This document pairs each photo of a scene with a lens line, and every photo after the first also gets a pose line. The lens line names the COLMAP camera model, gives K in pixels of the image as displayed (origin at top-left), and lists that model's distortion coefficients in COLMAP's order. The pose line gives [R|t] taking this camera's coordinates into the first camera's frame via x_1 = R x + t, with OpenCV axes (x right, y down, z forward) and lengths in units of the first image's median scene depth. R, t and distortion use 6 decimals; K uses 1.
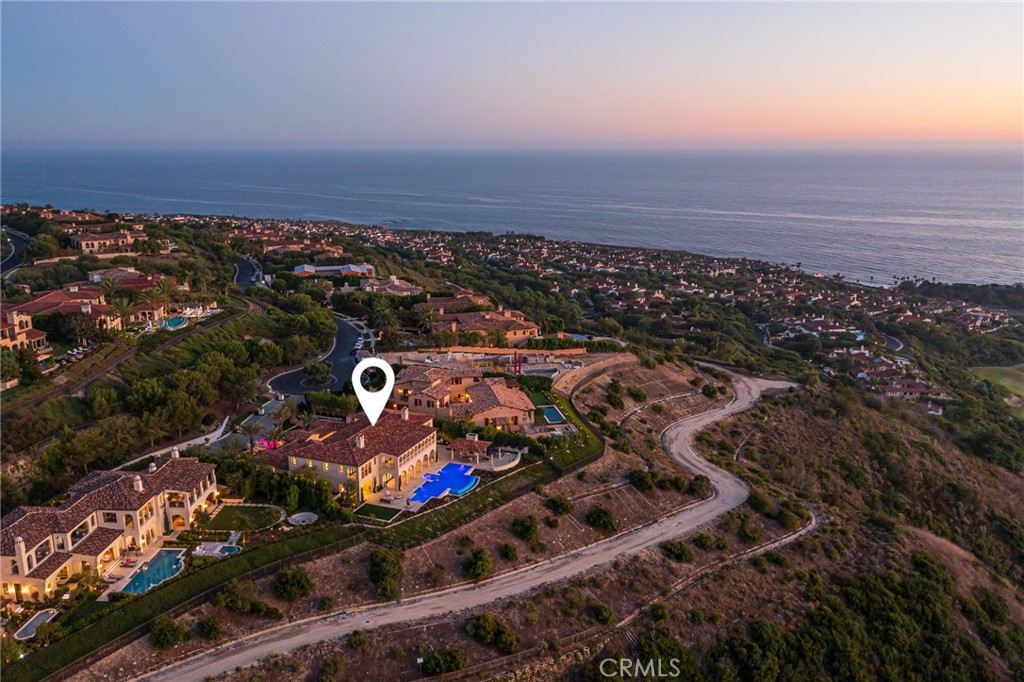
lens RADIAL K [[826.4, 0, 512.0], [0, 826.4, 341.0], [0, 0, 1]] dist [0.007198, 0.013166]
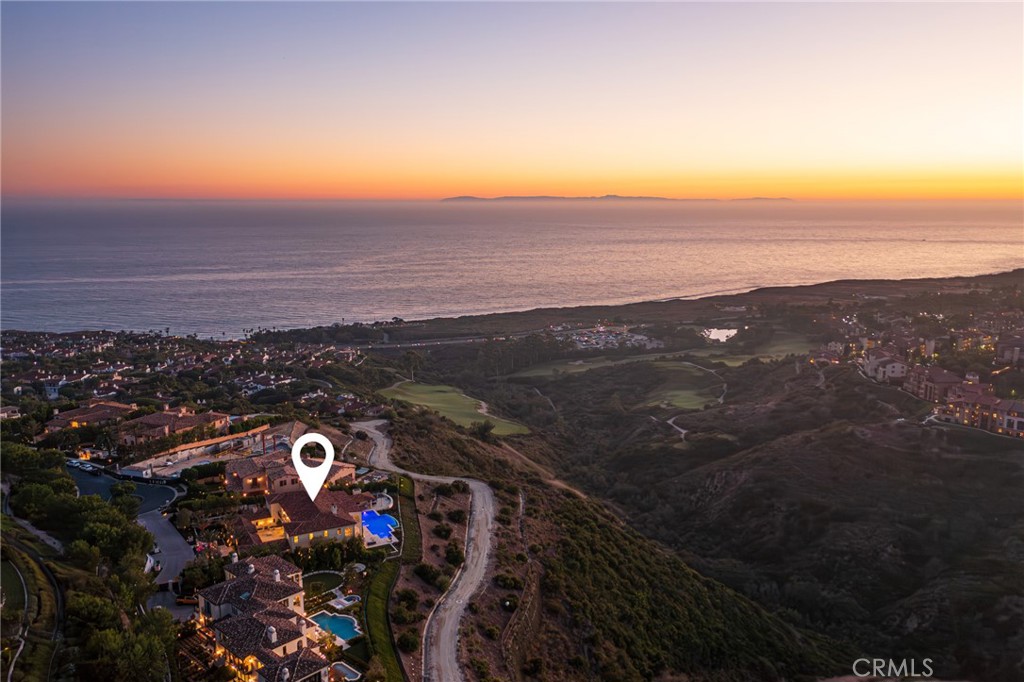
lens RADIAL K [[826.4, 0, 512.0], [0, 826.4, 341.0], [0, 0, 1]] dist [0.007198, 0.013166]
pose [[0.639875, -0.132360, 0.756995, -0.951395], [0.179070, 0.983620, 0.020620, -0.117411], [-0.747325, 0.122361, 0.653096, -0.106023]]
